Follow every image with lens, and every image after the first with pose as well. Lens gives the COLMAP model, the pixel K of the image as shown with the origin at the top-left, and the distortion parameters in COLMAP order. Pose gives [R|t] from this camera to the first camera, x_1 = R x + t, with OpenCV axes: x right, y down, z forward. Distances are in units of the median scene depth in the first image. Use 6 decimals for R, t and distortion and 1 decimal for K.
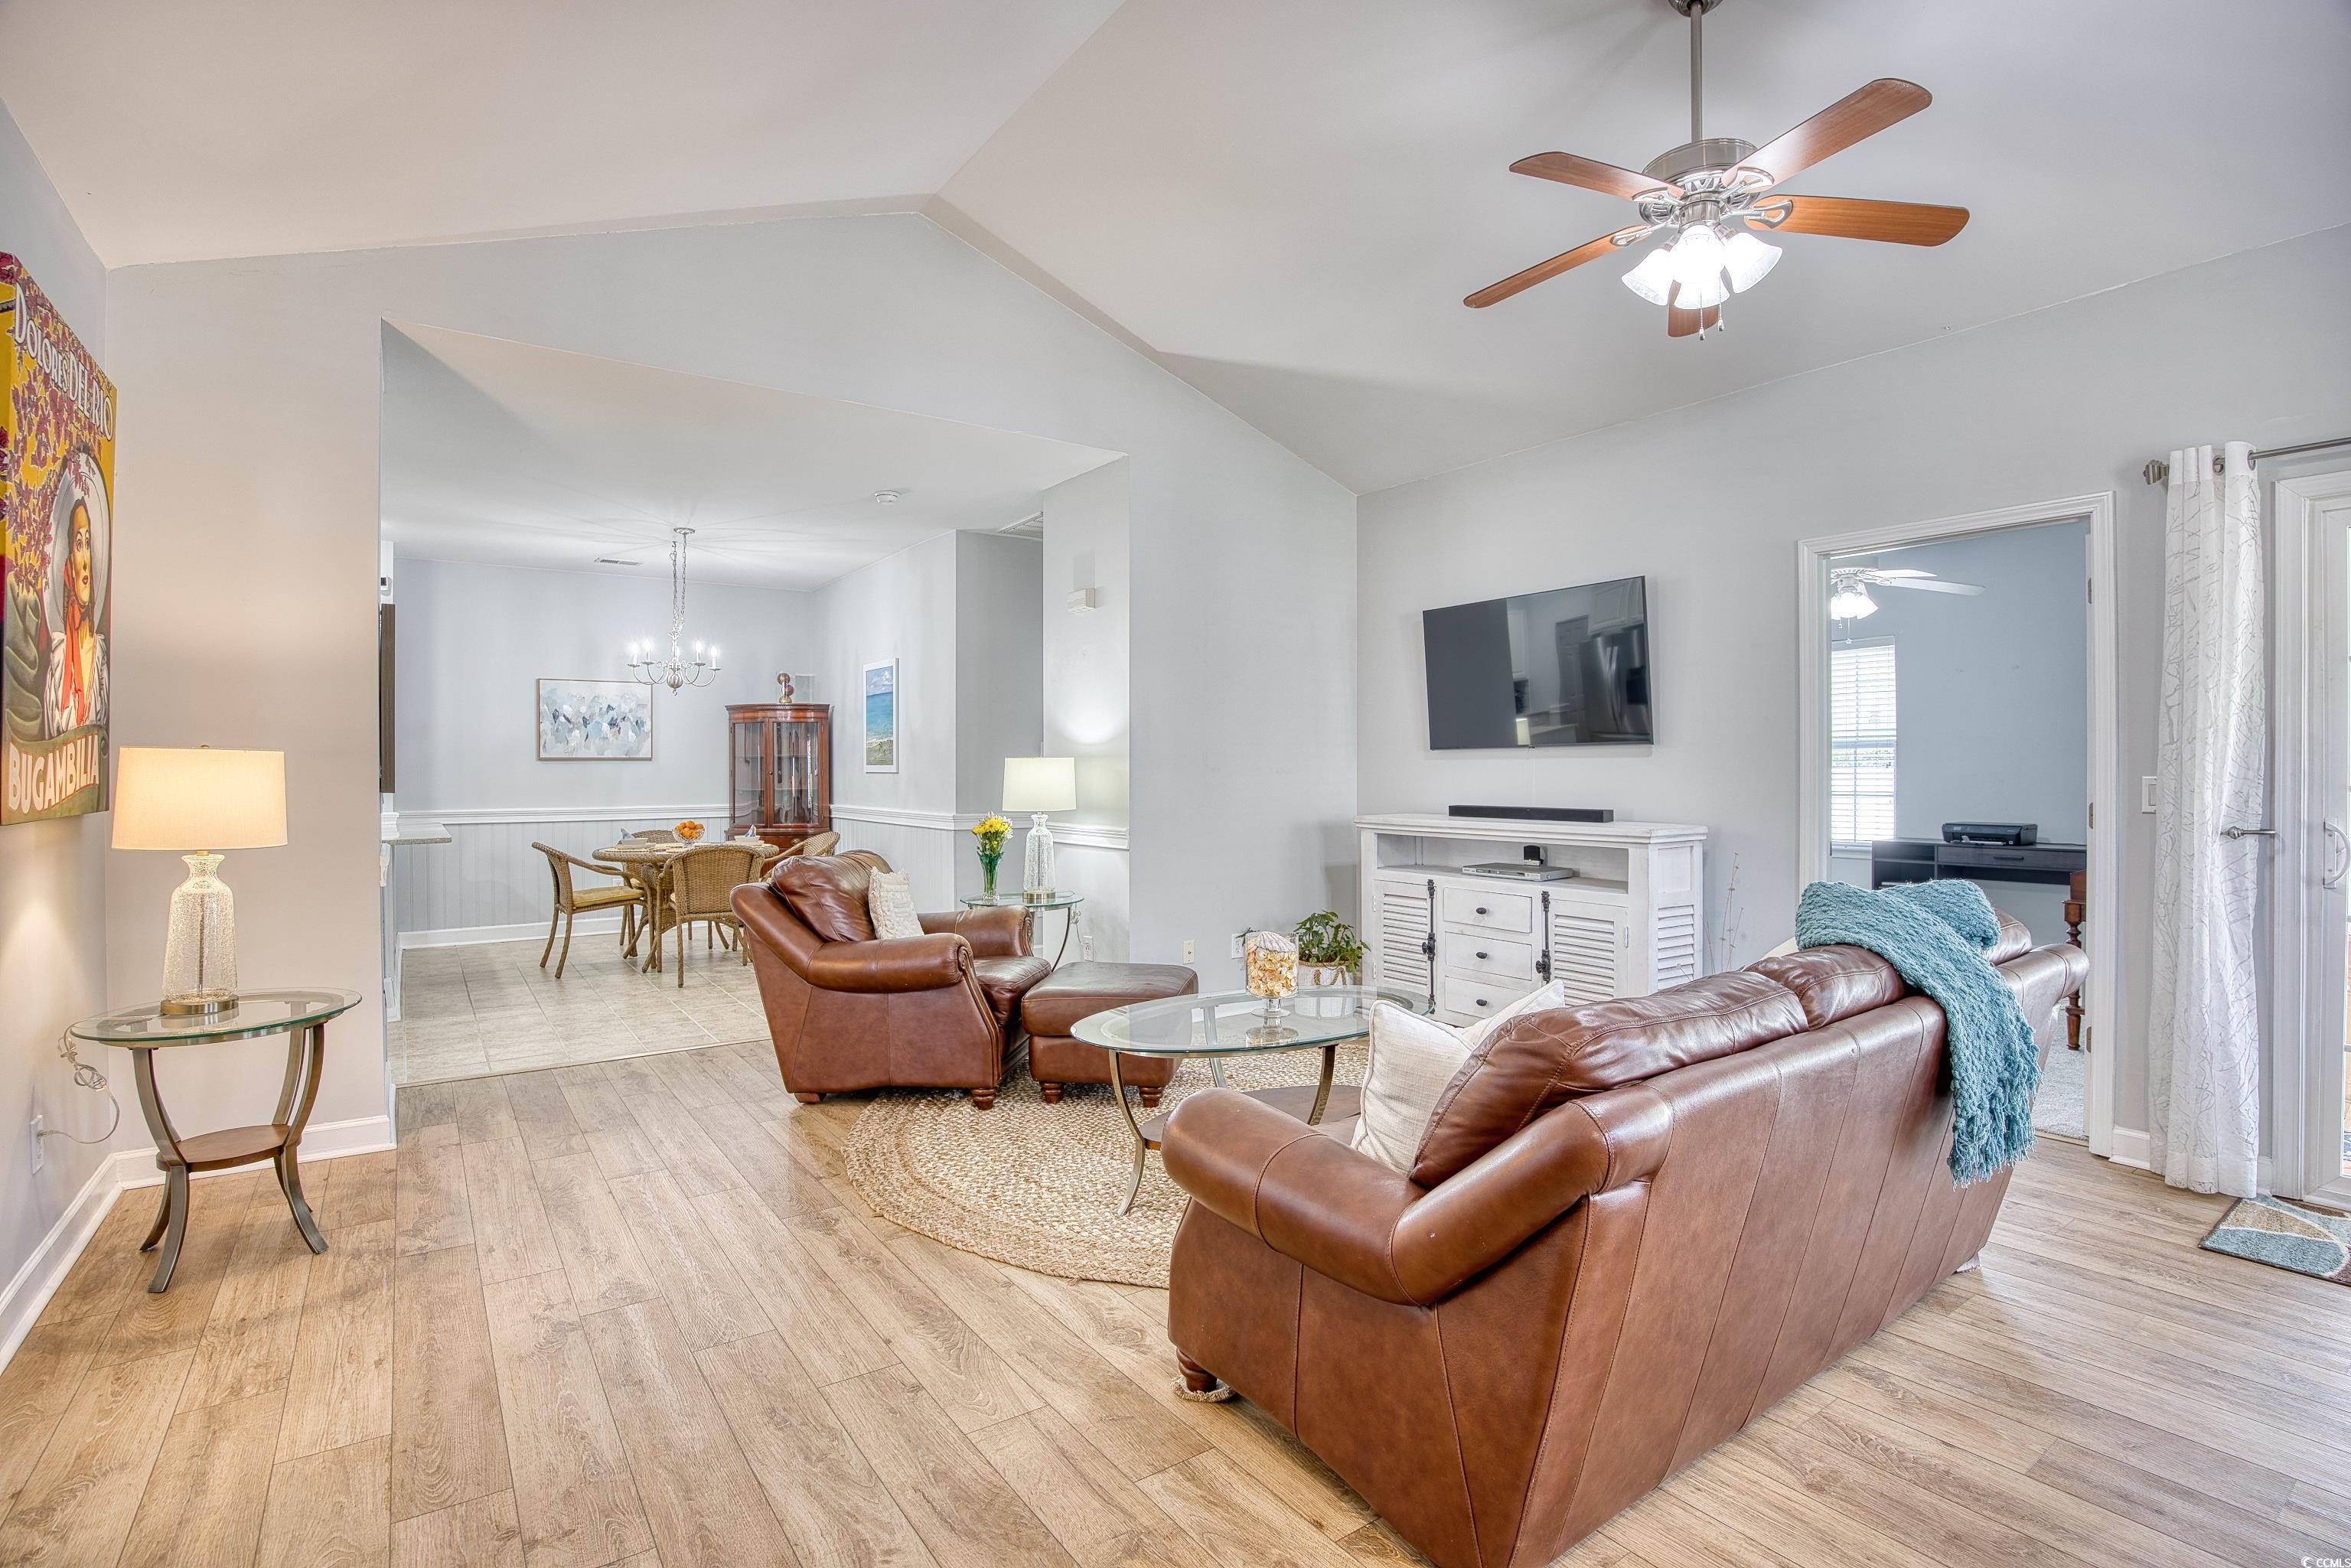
lens RADIAL K [[1113.3, 0, 1176.5], [0, 1113.3, 778.2], [0, 0, 1]] dist [-0.063554, 0.017626]
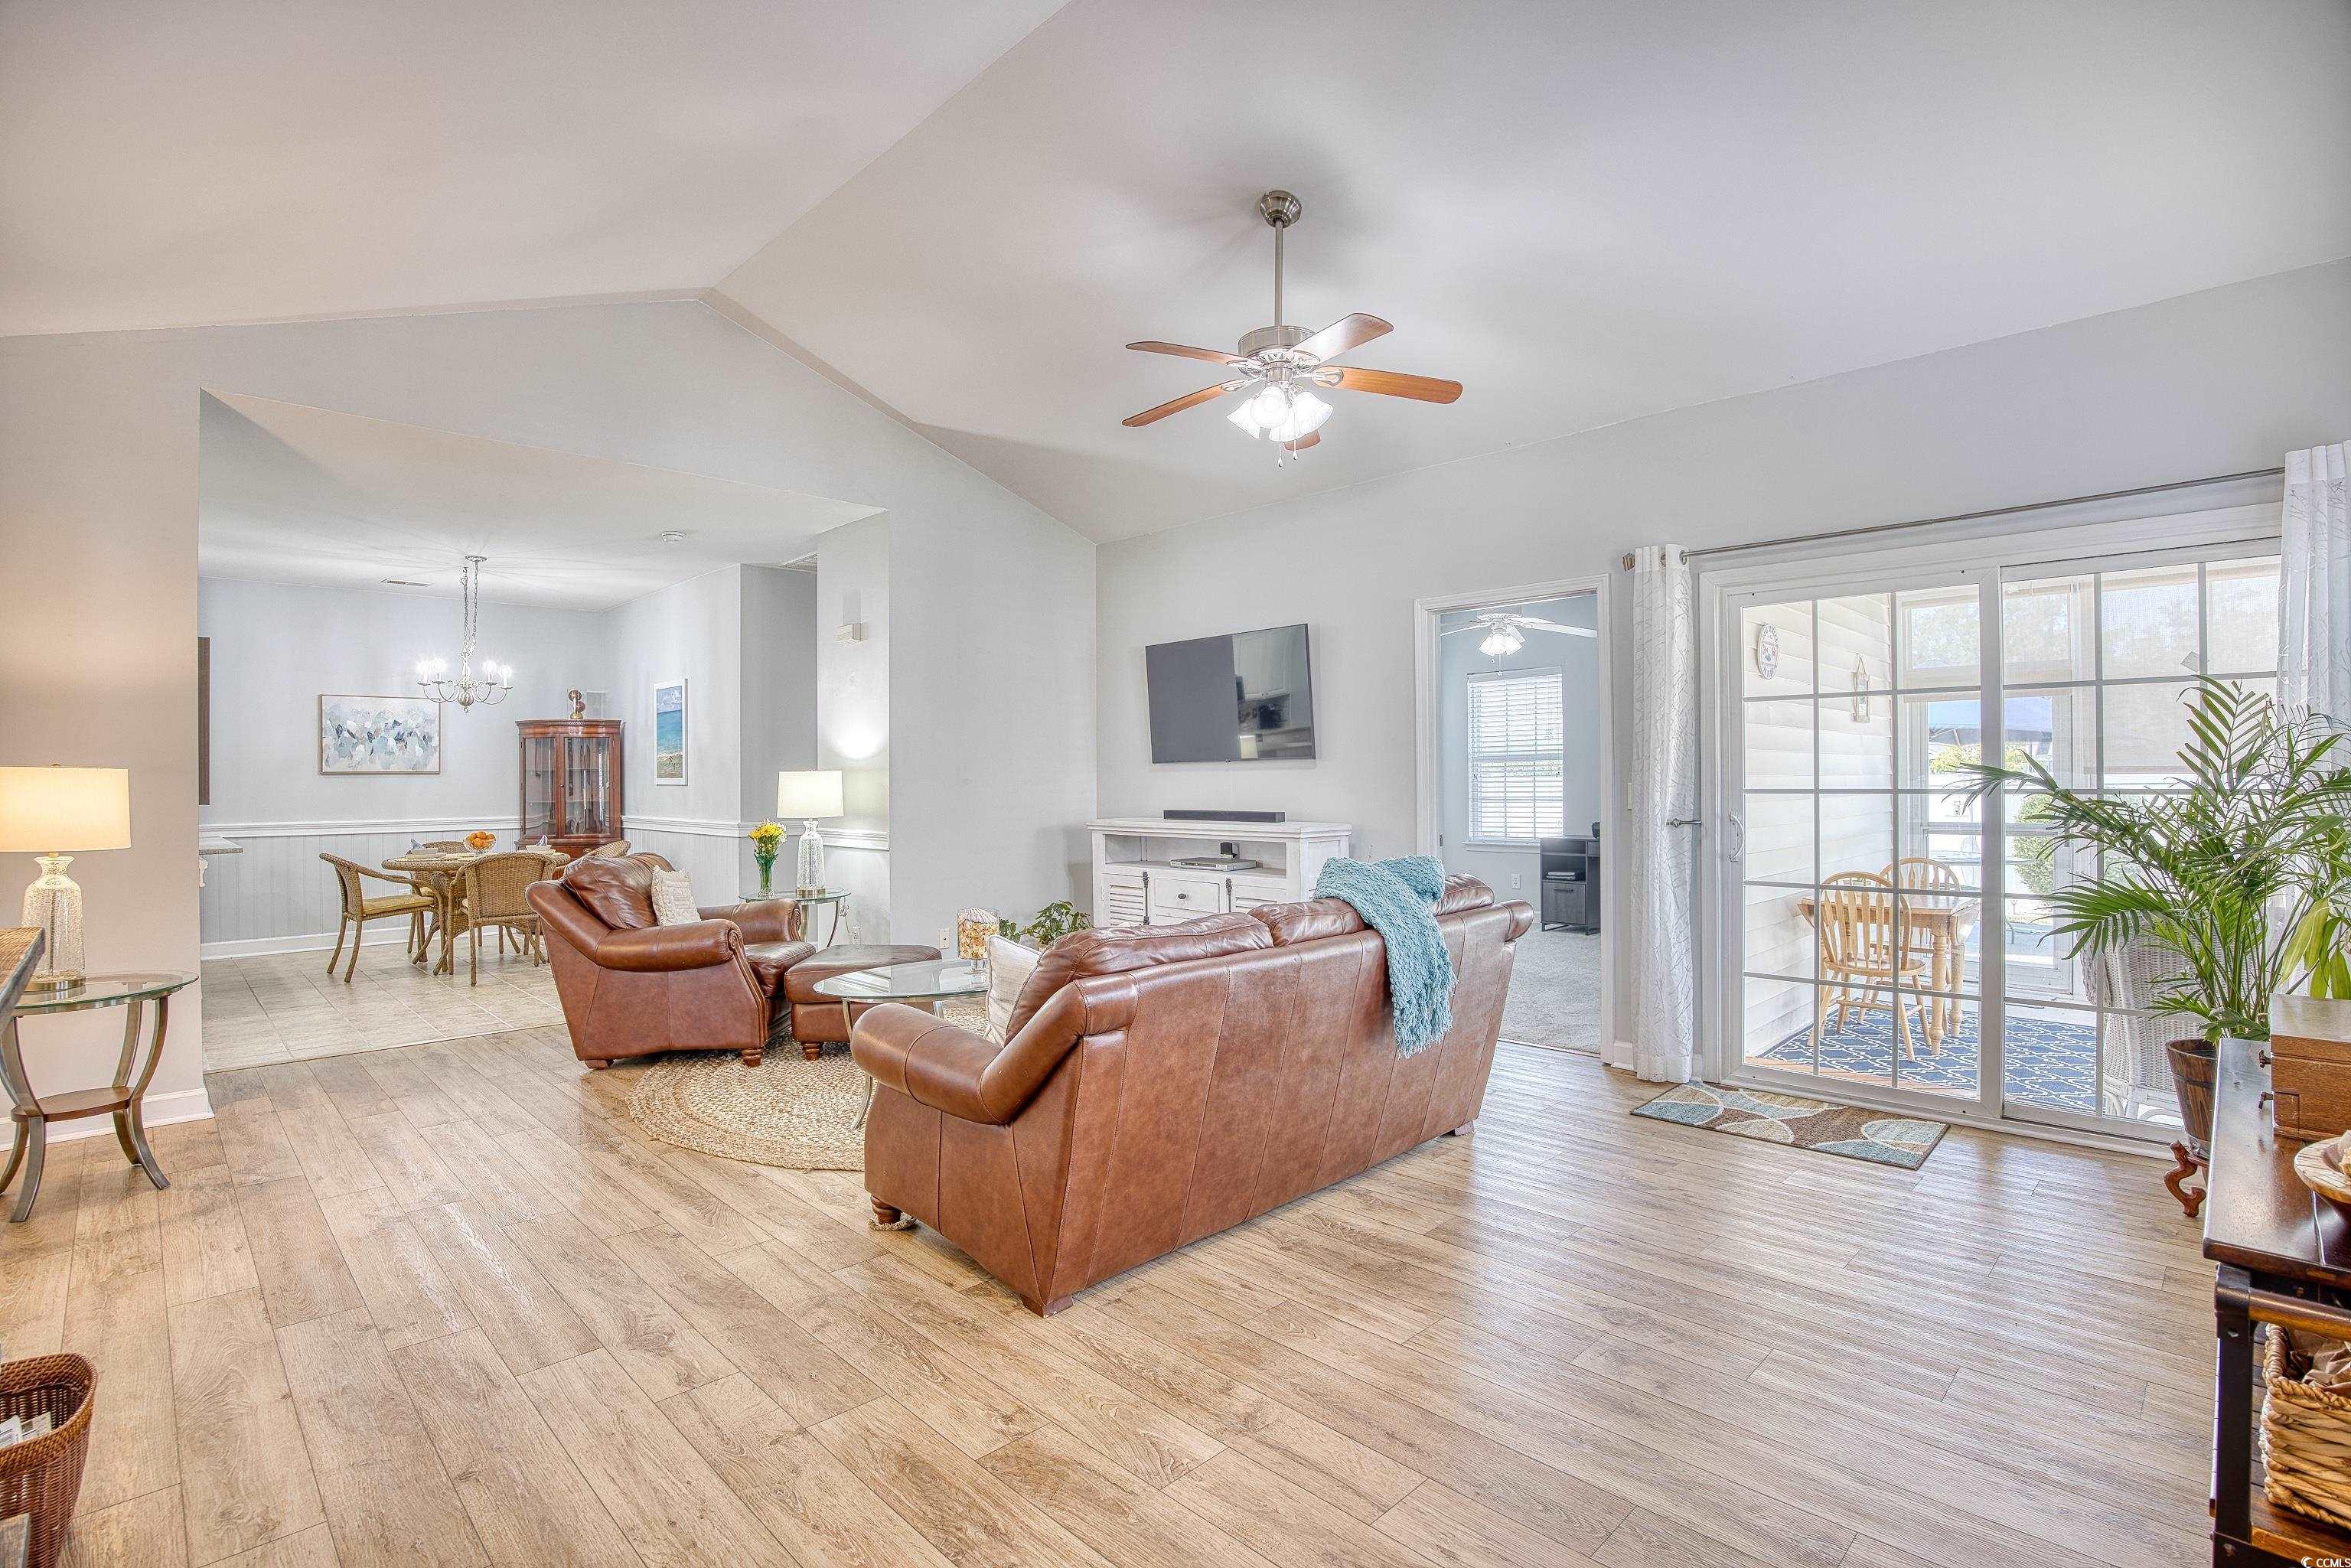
lens RADIAL K [[1113.3, 0, 1176.5], [0, 1113.3, 778.2], [0, 0, 1]] dist [-0.063554, 0.017626]
pose [[0.987069, -0.003854, 0.160252, 0.089182], [0.005395, 0.999943, -0.009180, 0.001617], [-0.160207, 0.009926, 0.987034, -0.248100]]
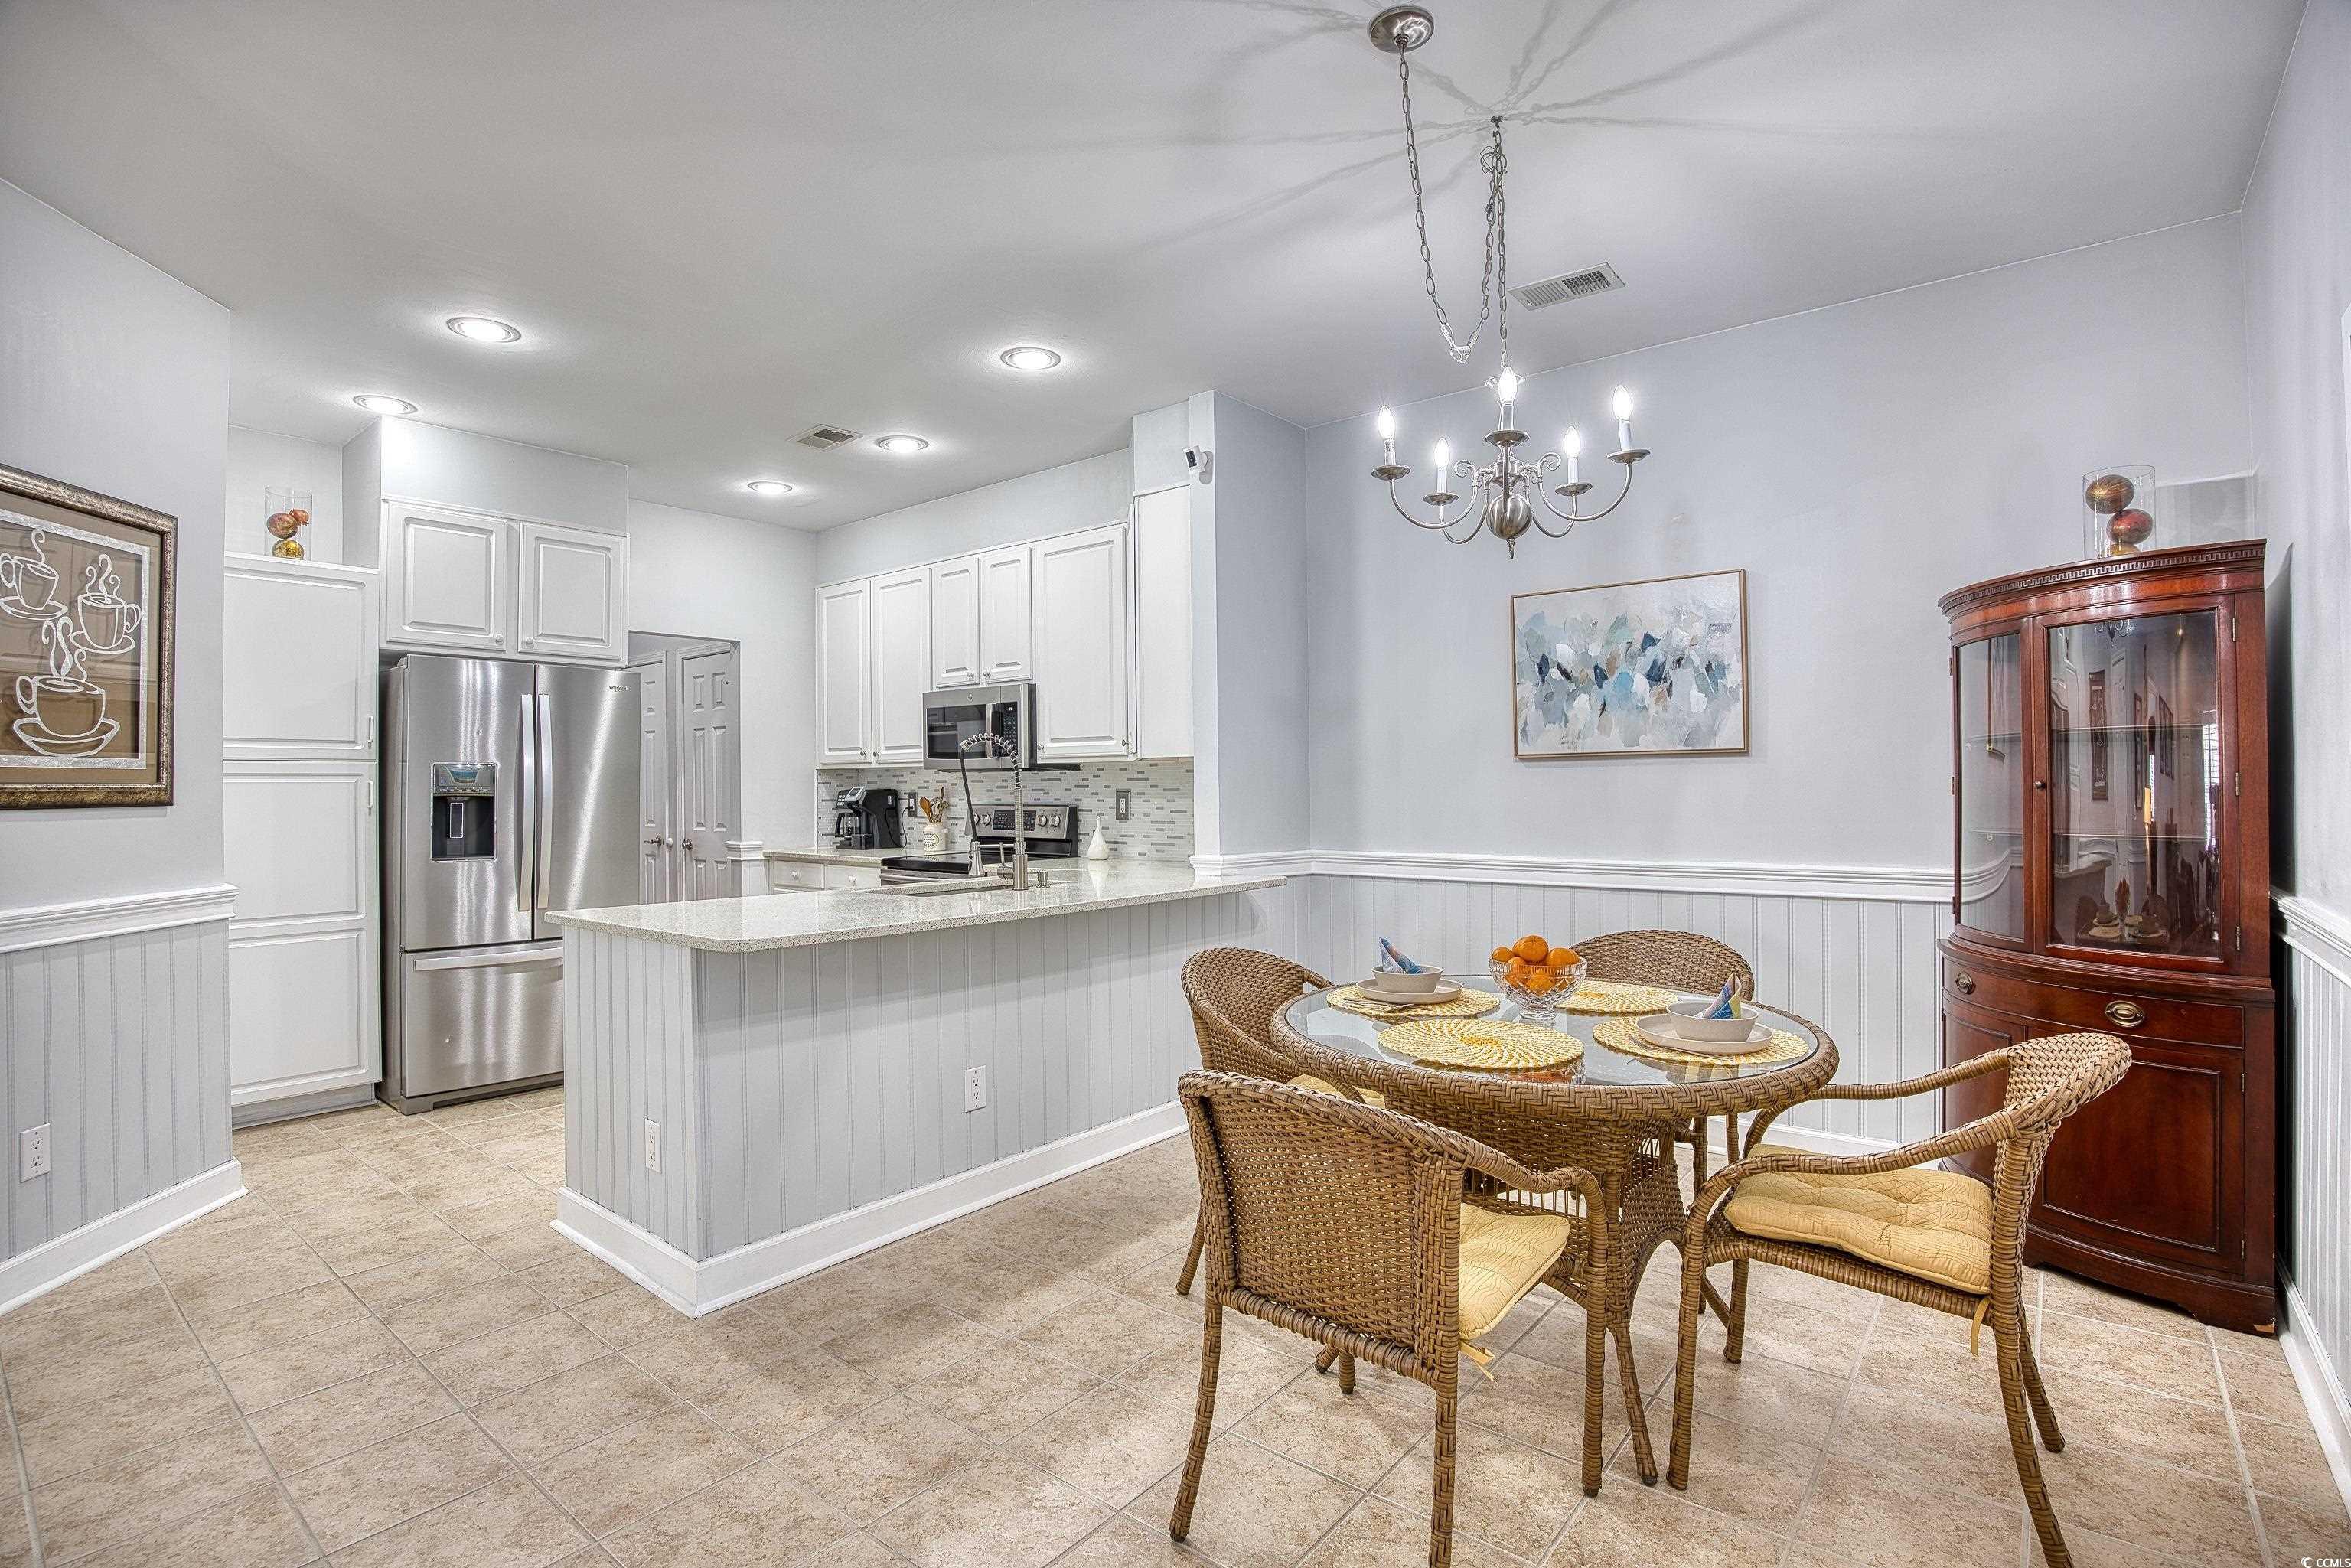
lens RADIAL K [[1113.3, 0, 1176.5], [0, 1113.3, 778.2], [0, 0, 1]] dist [-0.063554, 0.017626]
pose [[0.264702, -0.005192, -0.964316, -0.278995], [-0.000864, 0.999984, -0.005621, -0.010004], [0.964330, 0.002321, 0.264693, 1.455666]]
